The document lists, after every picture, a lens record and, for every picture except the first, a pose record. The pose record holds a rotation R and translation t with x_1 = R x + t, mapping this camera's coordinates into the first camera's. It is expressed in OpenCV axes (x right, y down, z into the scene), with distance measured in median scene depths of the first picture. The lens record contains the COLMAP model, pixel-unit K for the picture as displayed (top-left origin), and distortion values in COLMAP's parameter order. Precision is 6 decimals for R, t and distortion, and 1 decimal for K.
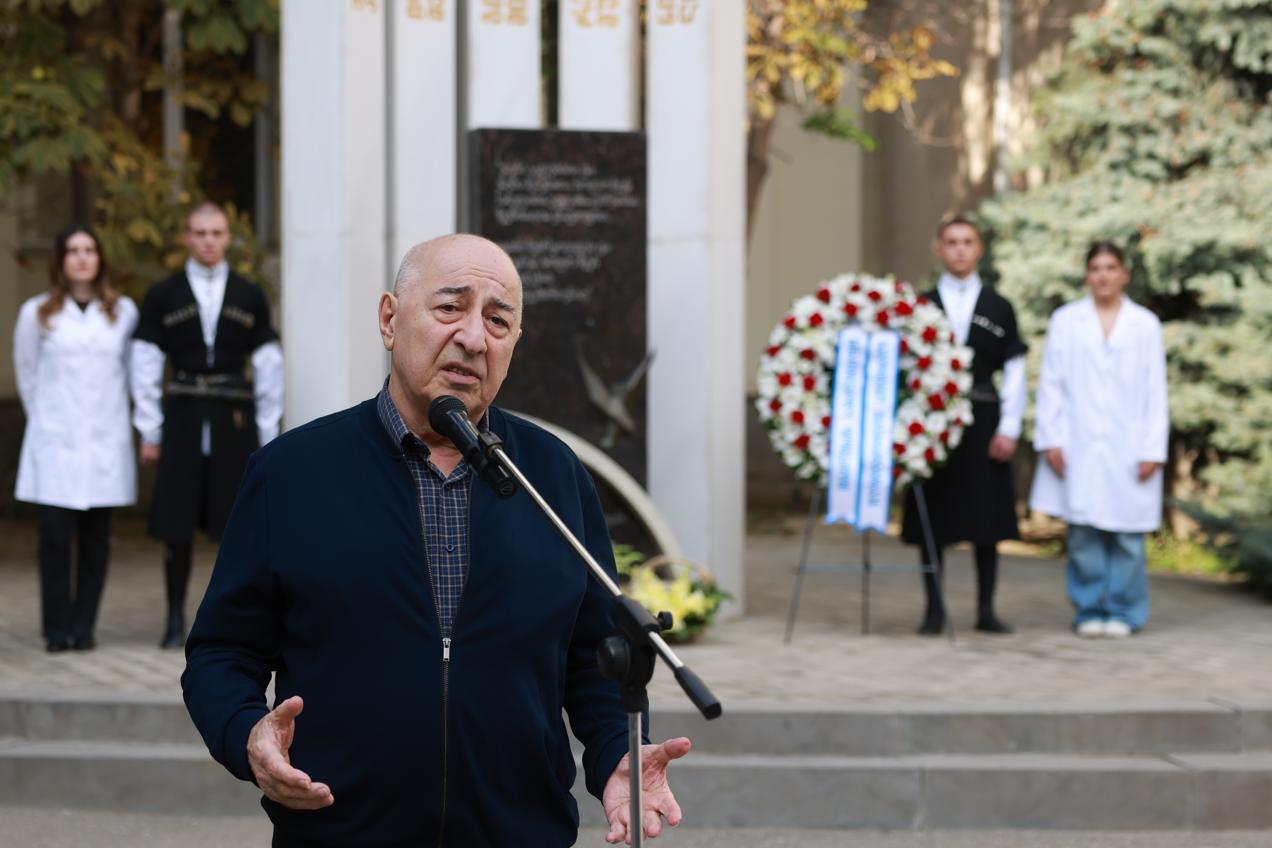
lens RADIAL K [[3120.6, 0, 636.0], [0, 3120.6, 424.0], [0, 0, 1]] dist [0.128557, 0.624397]
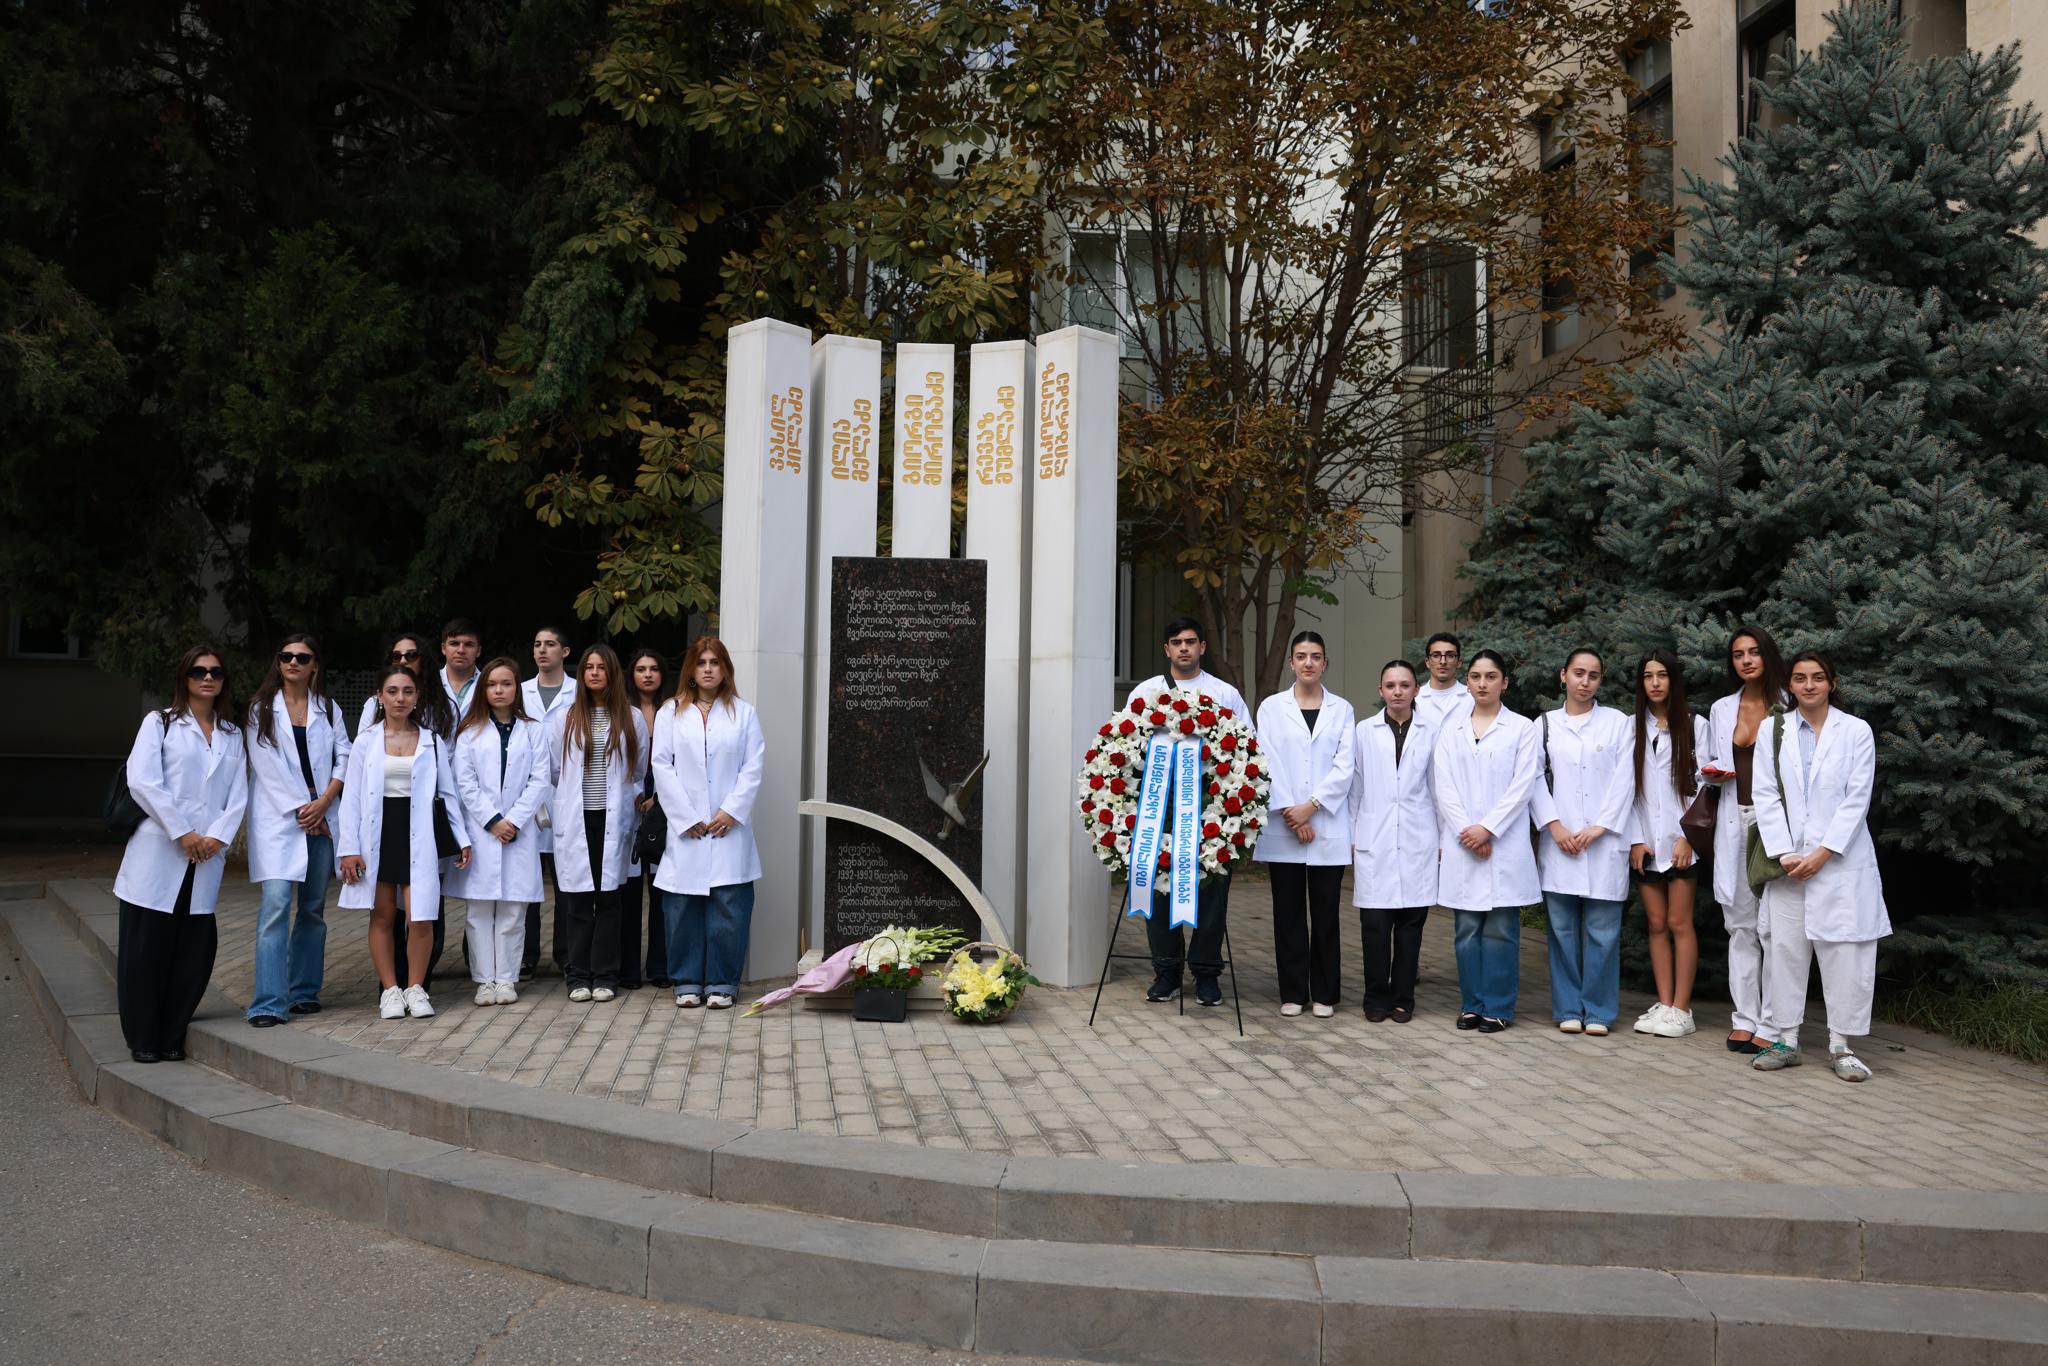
lens RADIAL K [[1485.6, 0, 1024.0], [0, 1485.6, 683.0], [0, 0, 1]] dist [-0.098931, 0.078097]
pose [[0.965925, 0.003056, -0.258805, 0.157432], [-0.019250, 0.998009, -0.060059, -0.017080], [0.258106, 0.062994, 0.964061, 0.488504]]
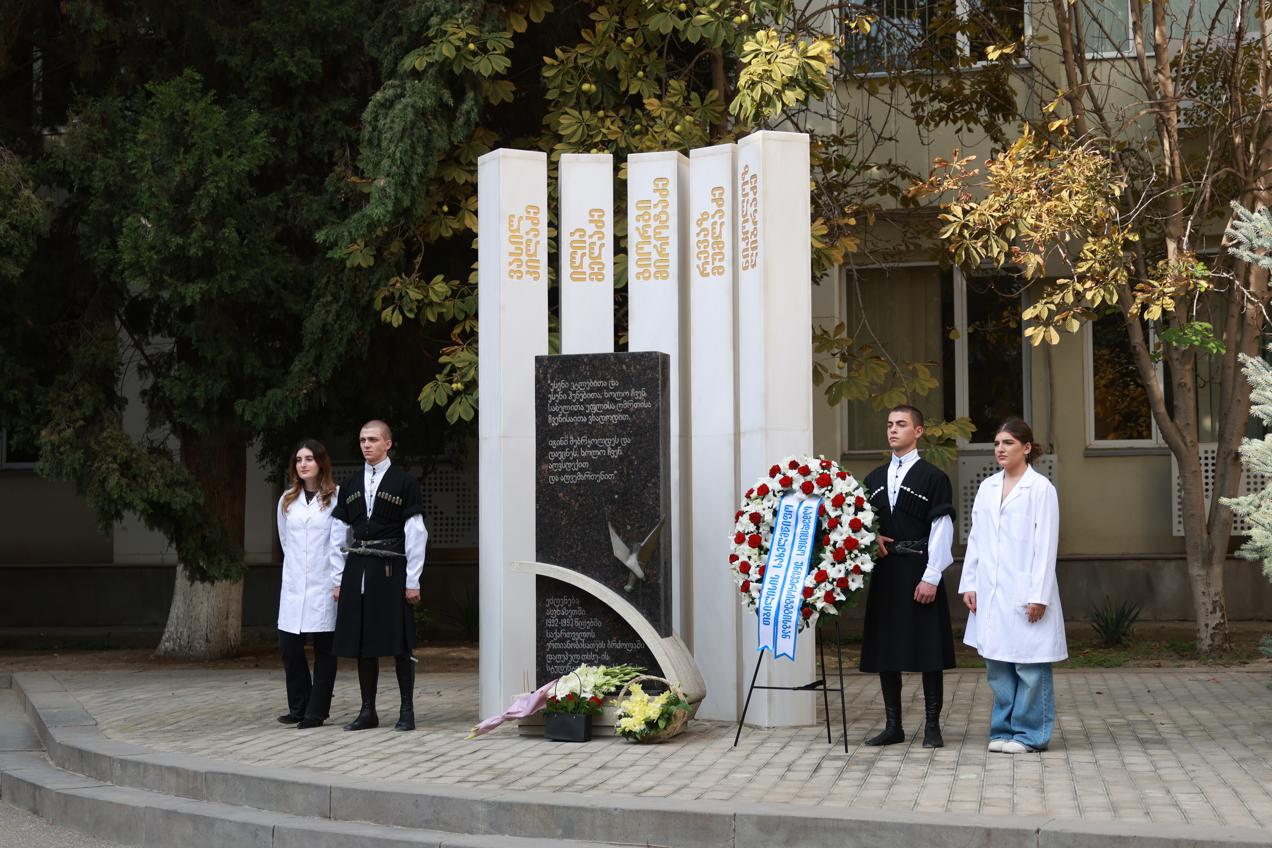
lens RADIAL K [[2097.7, 0, 636.0], [0, 2097.7, 424.0], [0, 0, 1]] dist [-0.018980, 0.040258]
pose [[0.822458, -0.042928, -0.567203, 0.501055], [-0.000053, 0.997143, -0.075543, 0.004107], [0.568825, 0.062161, 0.820106, 0.268482]]
